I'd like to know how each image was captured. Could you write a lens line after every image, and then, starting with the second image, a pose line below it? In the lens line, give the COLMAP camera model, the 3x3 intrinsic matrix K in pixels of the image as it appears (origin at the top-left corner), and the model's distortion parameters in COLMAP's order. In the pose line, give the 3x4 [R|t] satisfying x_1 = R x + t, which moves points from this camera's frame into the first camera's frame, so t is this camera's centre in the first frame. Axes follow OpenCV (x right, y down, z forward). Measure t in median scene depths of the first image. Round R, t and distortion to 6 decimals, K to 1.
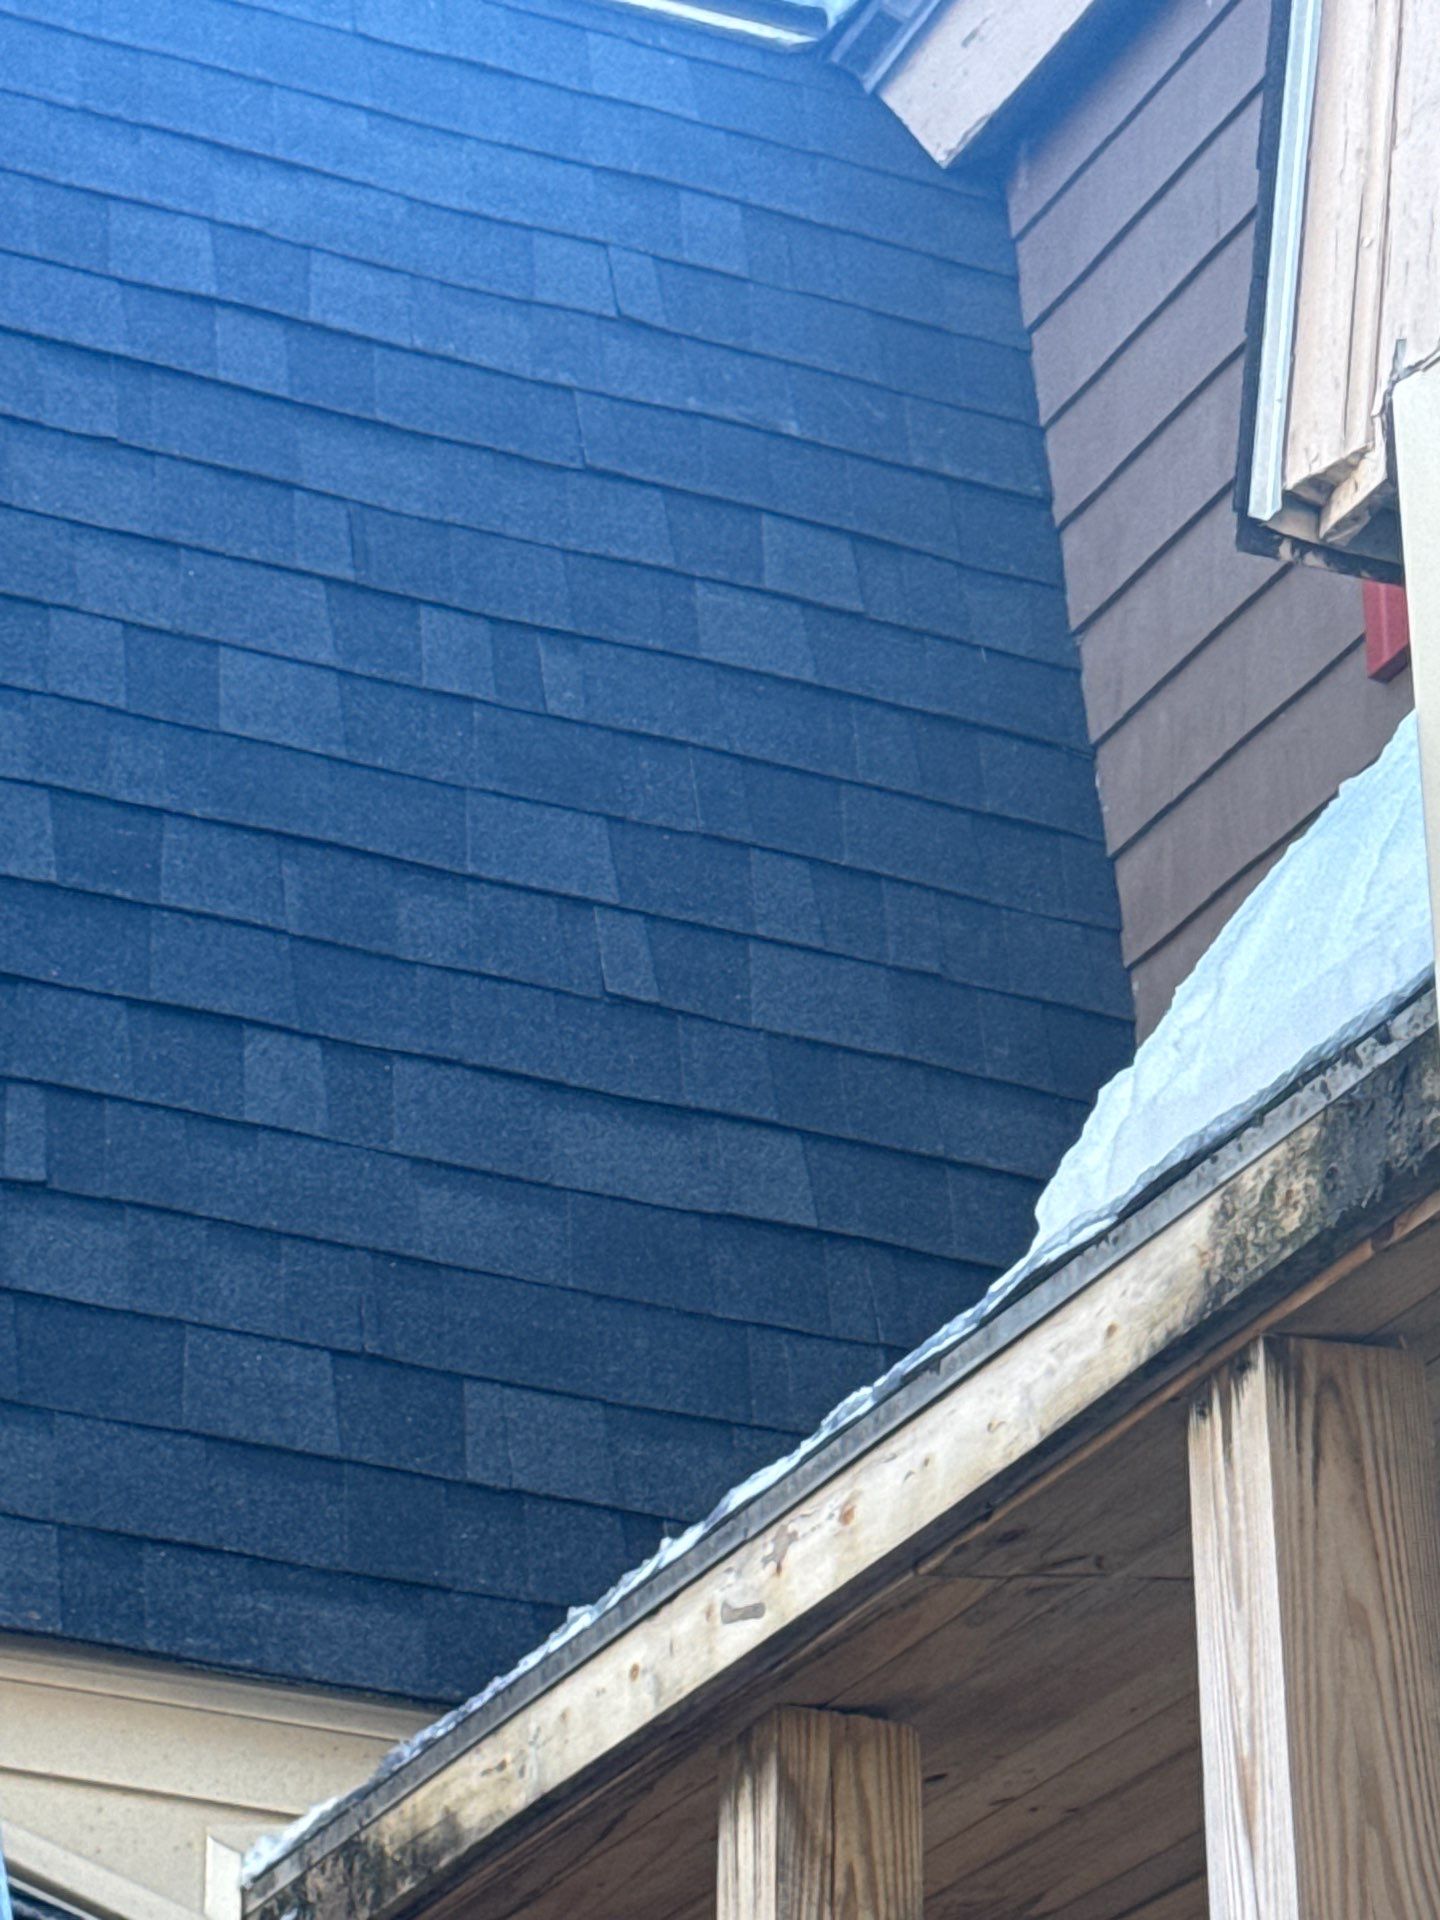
lens RADIAL K [[5780.2, 0, 802.5], [0, 5780.2, 992.5], [0, 0, 1]] dist [0.130857, 0.442326]
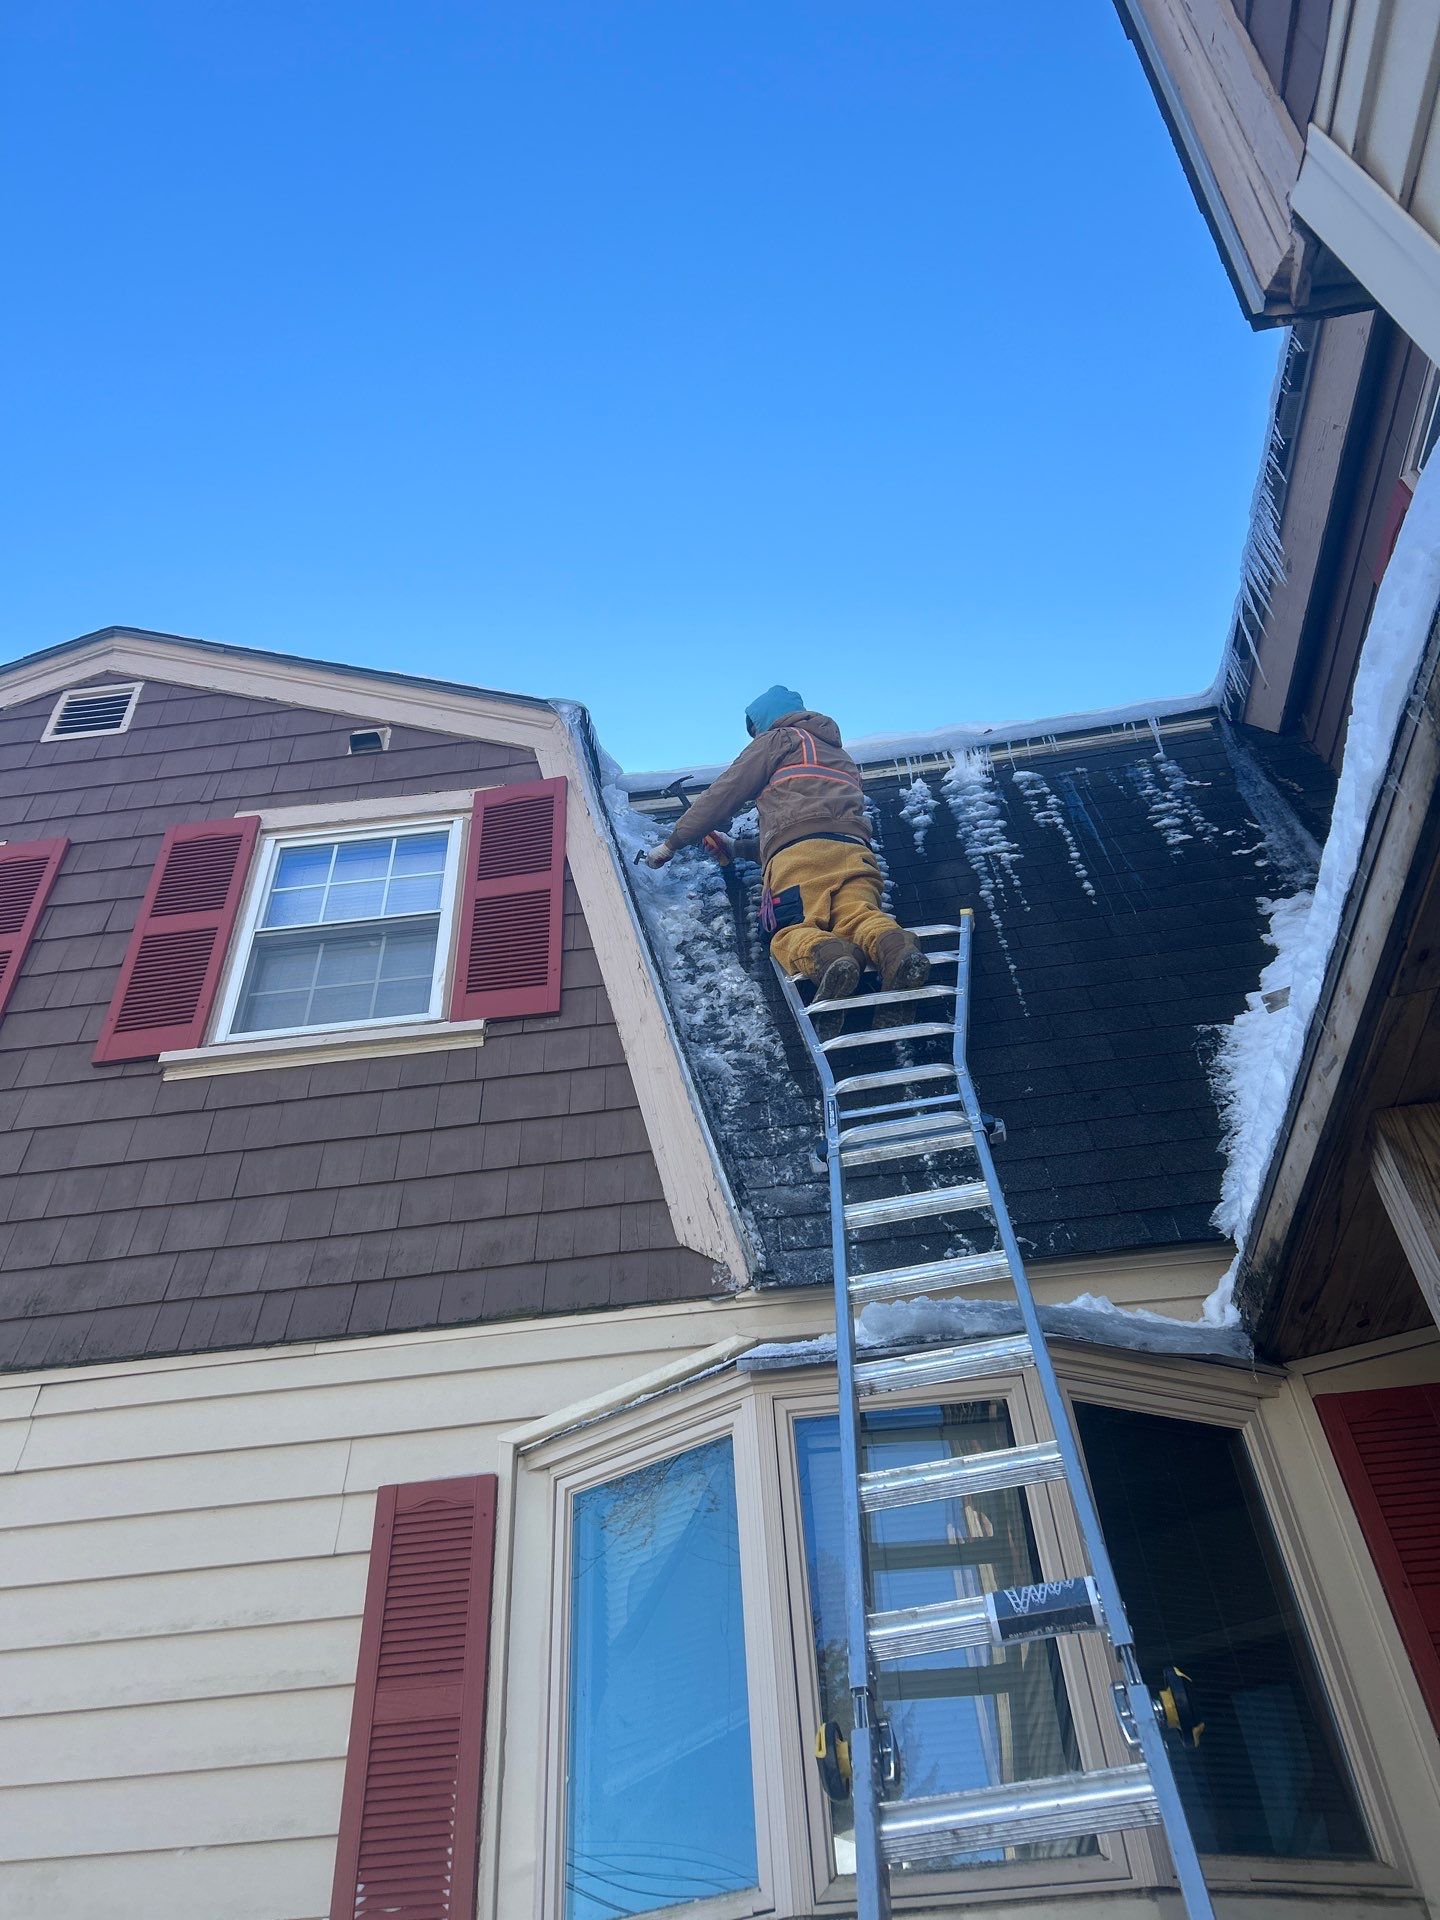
lens RADIAL K [[1455.5, 0, 708.6], [0, 1455.5, 941.7], [0, 0, 1]] dist [0.095407, -0.118020]
pose [[0.842883, -0.400607, -0.359253, 0.009041], [0.282911, 0.897836, -0.337419, 0.151268], [0.457722, 0.182768, 0.870107, 0.311718]]
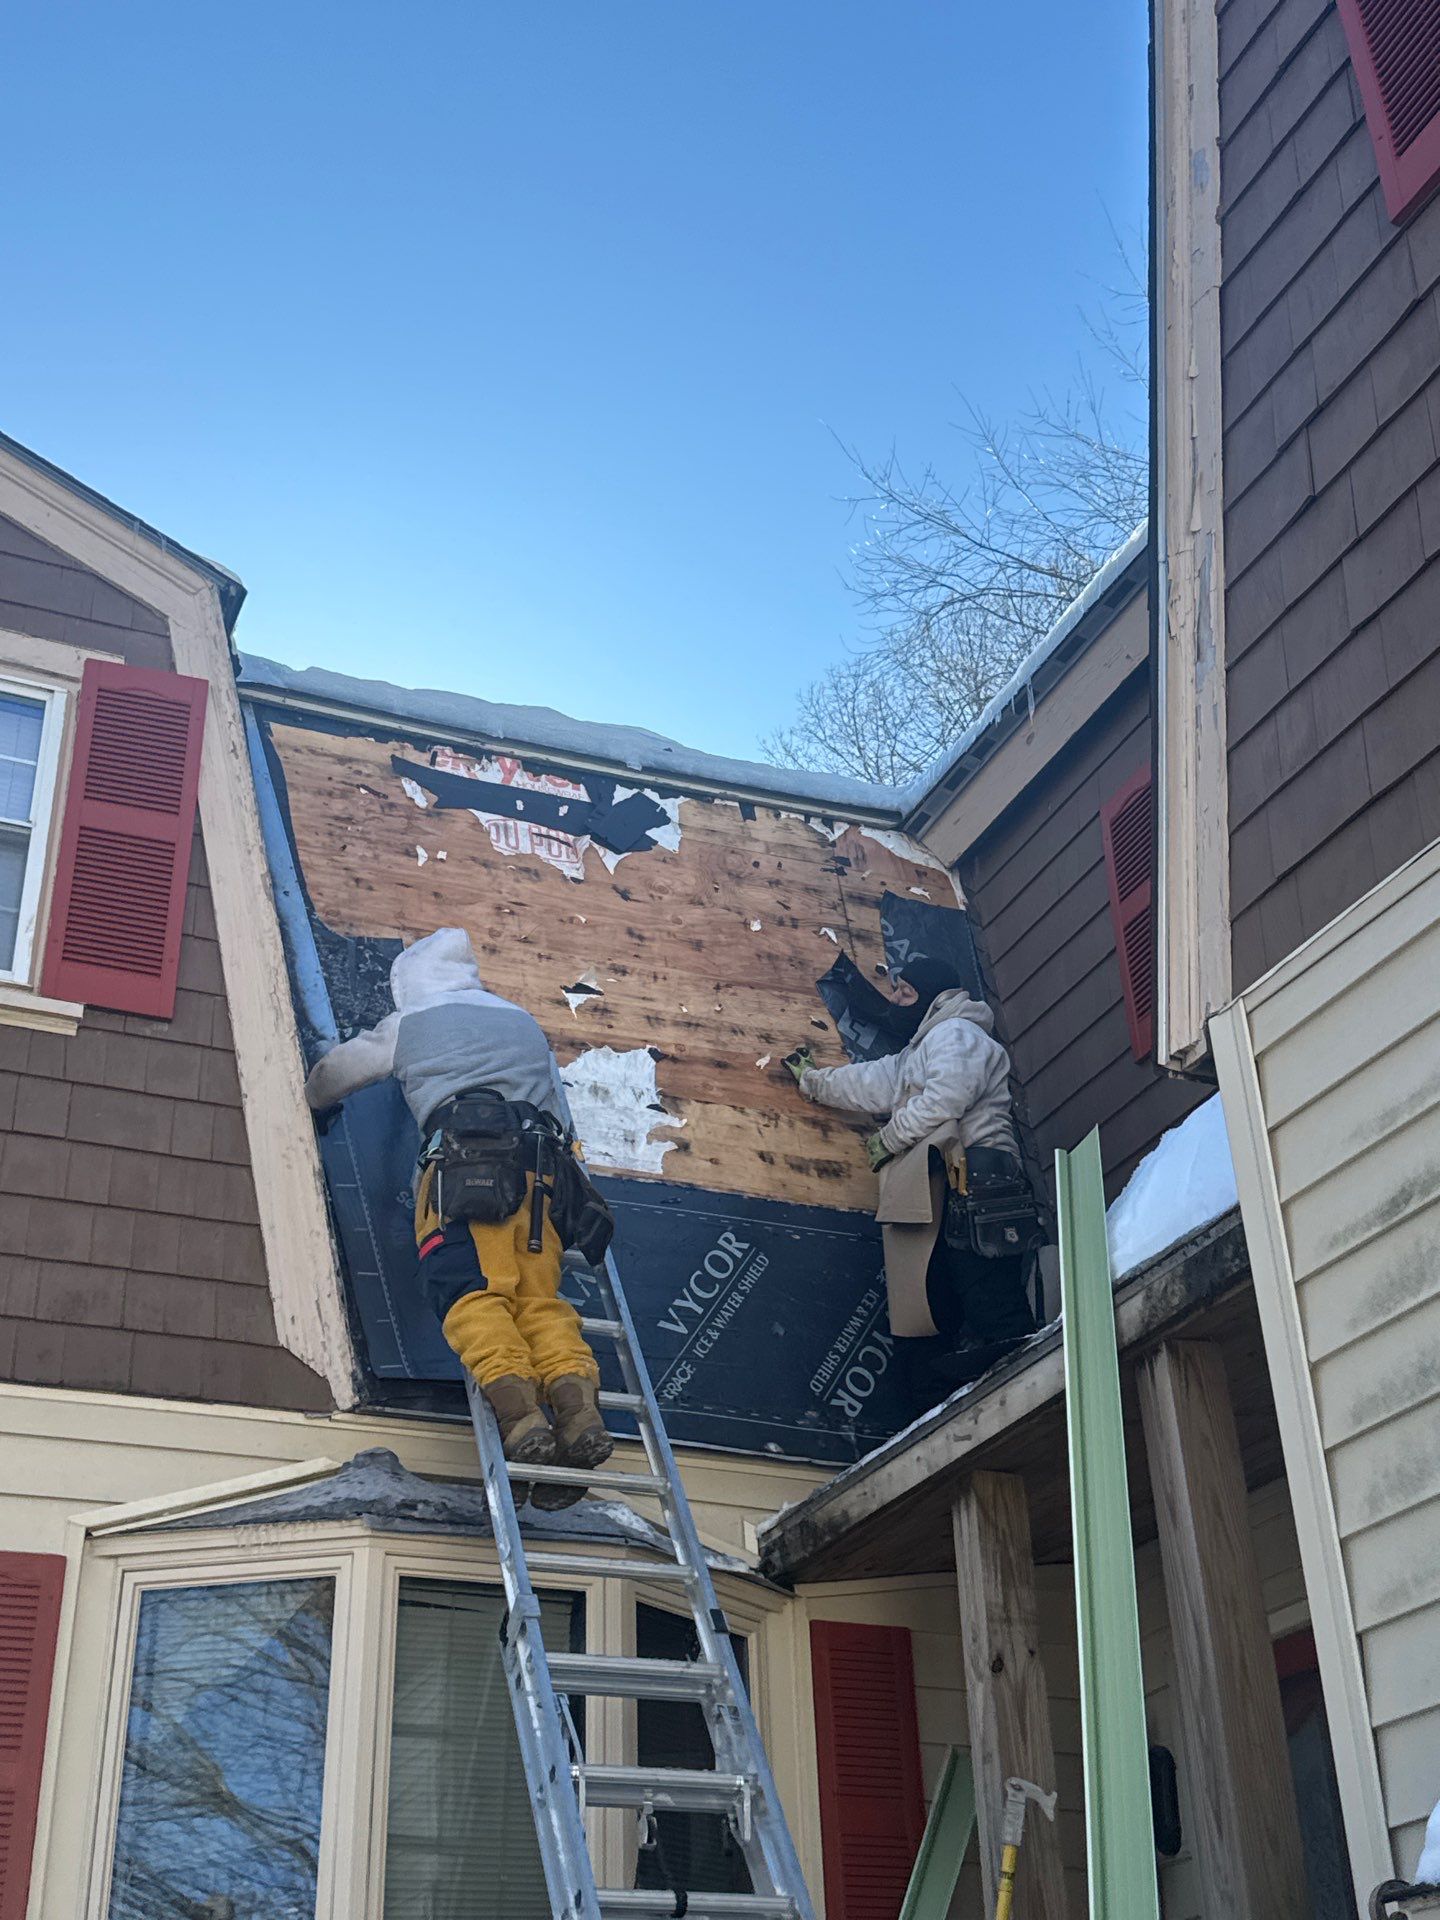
lens RADIAL K [[2388.5, 0, 722.3], [0, 2388.5, 954.0], [0, 0, 1]] dist [0.190235, -0.416724]
pose [[0.998605, -0.045913, -0.026066, -0.068211], [0.044051, 0.996711, -0.068019, -0.040955], [0.029104, 0.066775, 0.997343, -0.137704]]
